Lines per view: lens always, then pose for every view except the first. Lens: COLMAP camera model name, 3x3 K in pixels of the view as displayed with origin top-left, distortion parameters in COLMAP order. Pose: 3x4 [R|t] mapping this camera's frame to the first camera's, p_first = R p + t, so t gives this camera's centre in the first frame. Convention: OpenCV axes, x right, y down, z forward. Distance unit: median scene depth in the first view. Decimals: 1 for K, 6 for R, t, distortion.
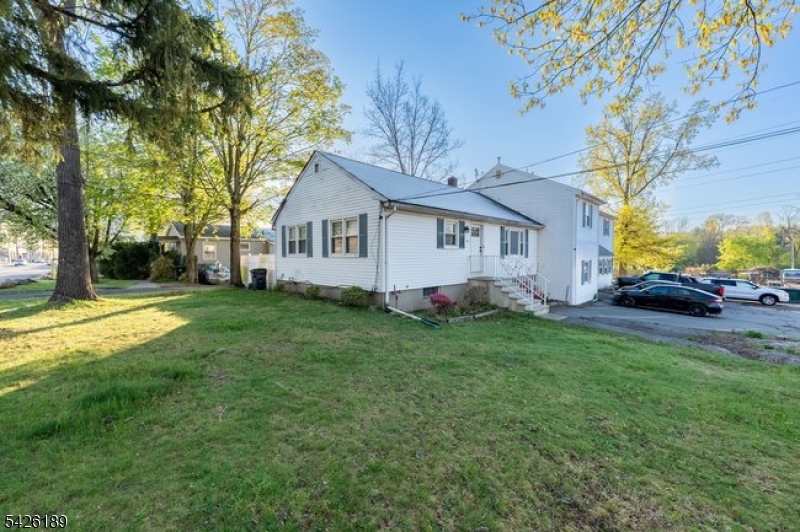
lens RADIAL K [[316.8, 0, 395.7], [0, 316.8, 264.0], [0, 0, 1]] dist [0.000423, 0.000154]
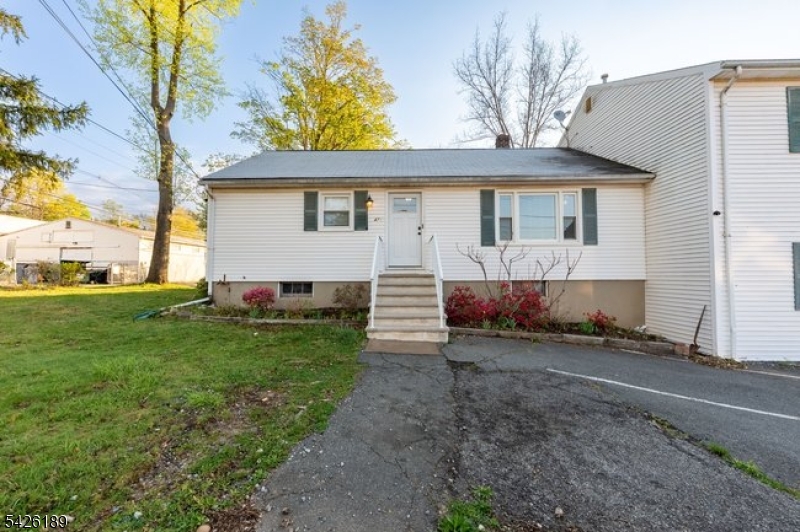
lens RADIAL K [[316.8, 0, 395.7], [0, 316.8, 264.0], [0, 0, 1]] dist [0.000423, 0.000154]
pose [[0.691822, -0.013574, -0.721941, 0.758746], [-0.016384, 0.999271, -0.034490, 0.046882], [0.721883, 0.035689, 0.691095, 0.581339]]
